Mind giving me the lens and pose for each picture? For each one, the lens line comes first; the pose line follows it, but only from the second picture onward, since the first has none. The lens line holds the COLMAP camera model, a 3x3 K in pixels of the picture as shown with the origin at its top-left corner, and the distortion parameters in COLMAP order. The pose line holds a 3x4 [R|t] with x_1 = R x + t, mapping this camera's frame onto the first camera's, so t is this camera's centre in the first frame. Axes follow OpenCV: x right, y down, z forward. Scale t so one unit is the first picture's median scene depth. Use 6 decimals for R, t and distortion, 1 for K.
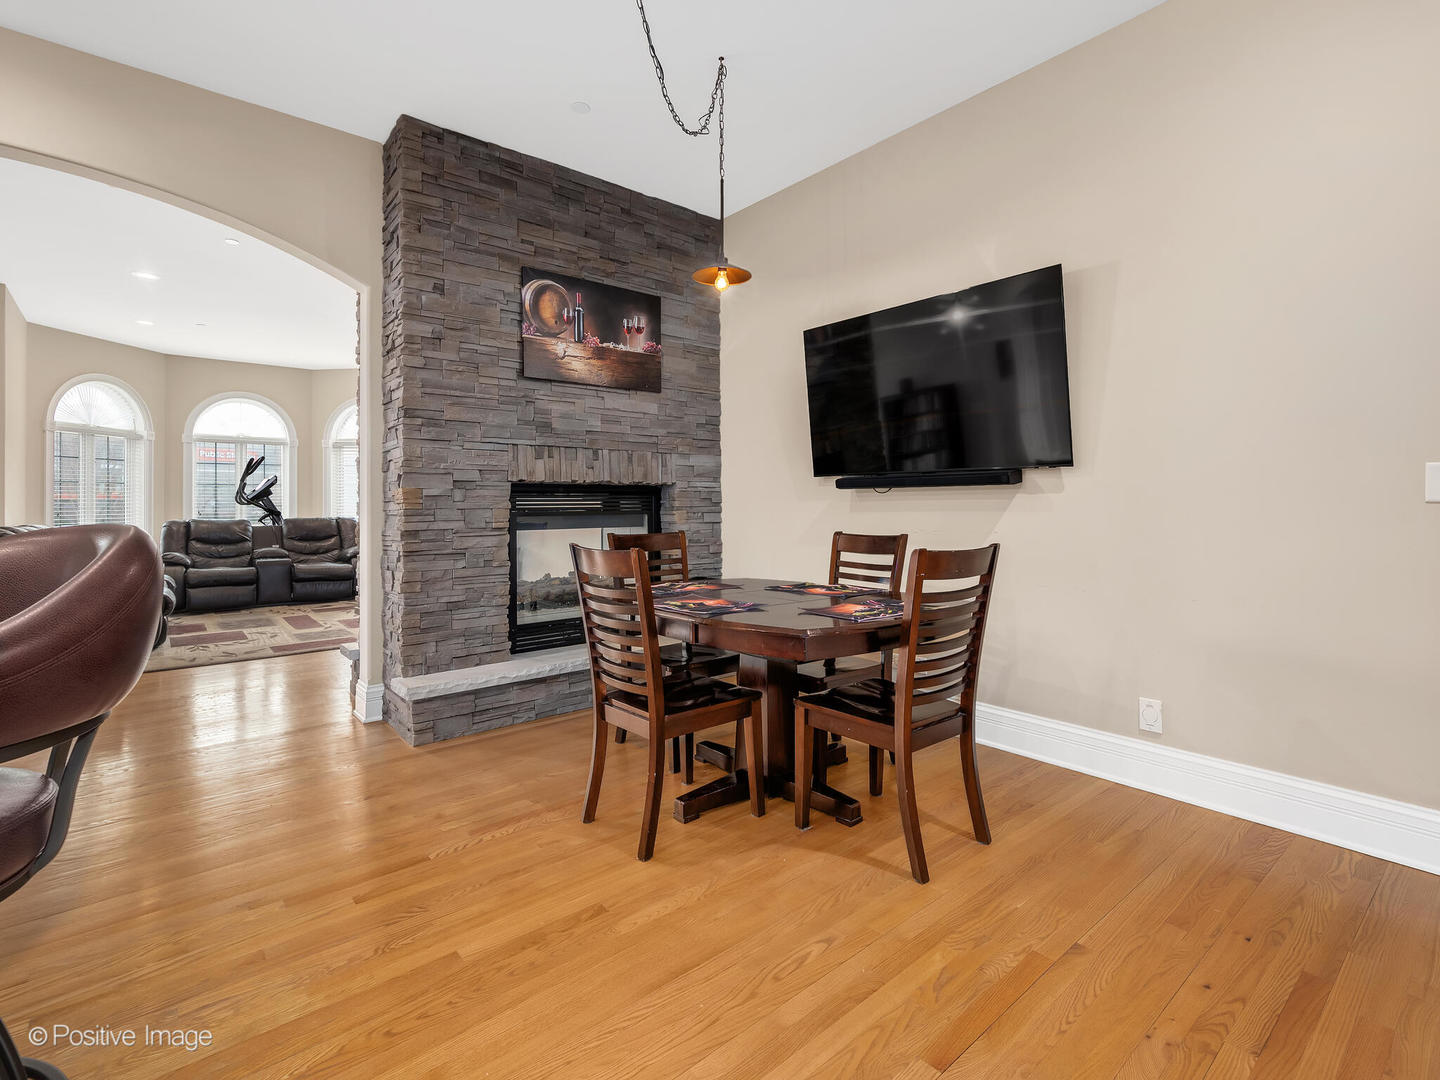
lens RADIAL K [[693.1, 0, 720.0], [0, 693.1, 490.4], [0, 0, 1]] dist [-0.000152, -0.000270]
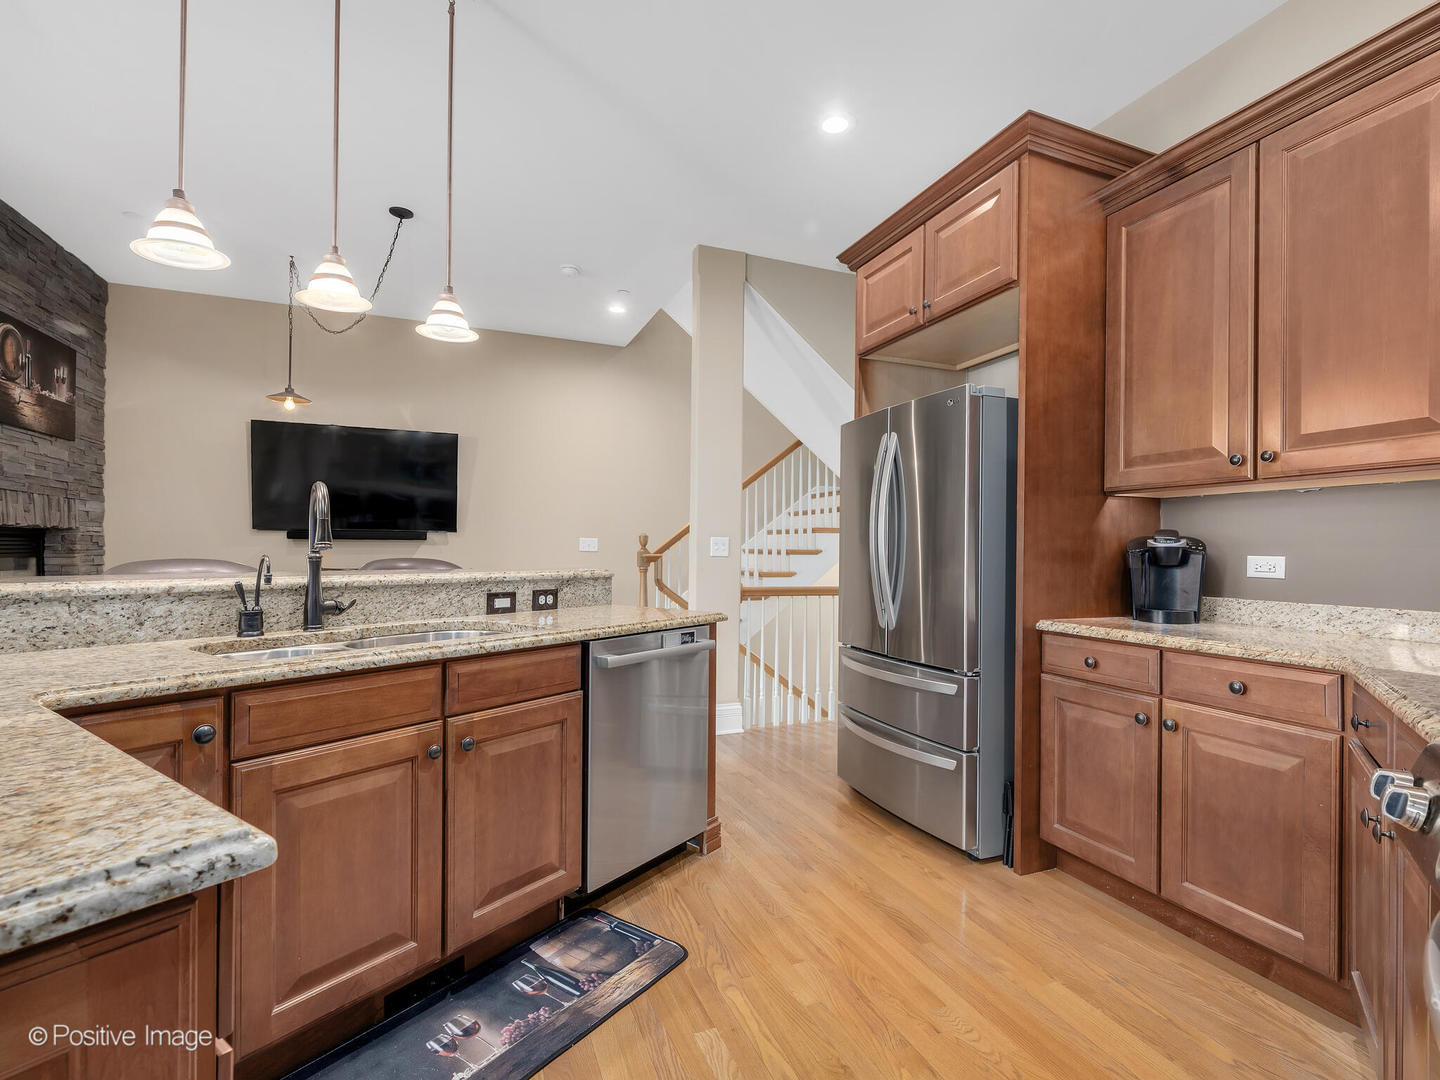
lens RADIAL K [[658.2, 0, 726.4], [0, 658.2, 551.0], [0, 0, 1]] dist [0.001391, 0.000133]
pose [[0.307975, 0.004831, 0.951382, -0.775512], [-0.028818, 0.999576, 0.004253, -0.007924], [-0.950958, -0.028726, 0.307983, -0.272388]]
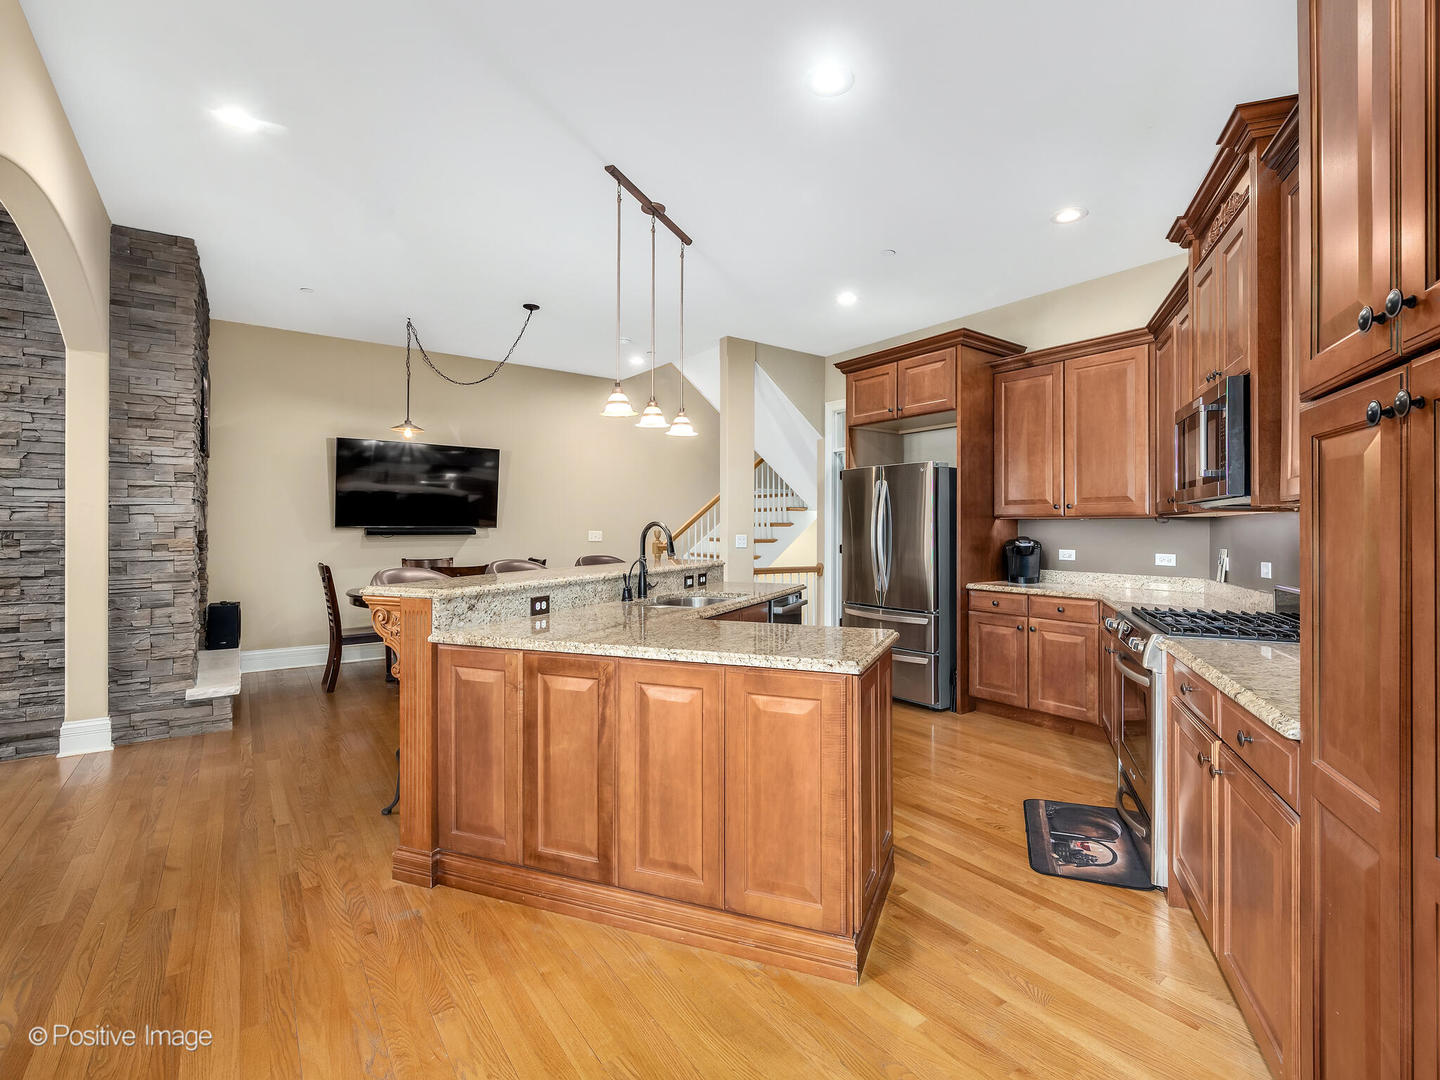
lens RADIAL K [[658.1, 0, 717.0], [0, 658.1, 526.1], [0, 0, 1]] dist [0.000143, -0.000170]
pose [[0.081423, 0.005060, 0.996667, -1.298416], [-0.022335, 0.999745, -0.003251, -0.037788], [-0.996429, -0.021995, 0.081516, -0.020041]]
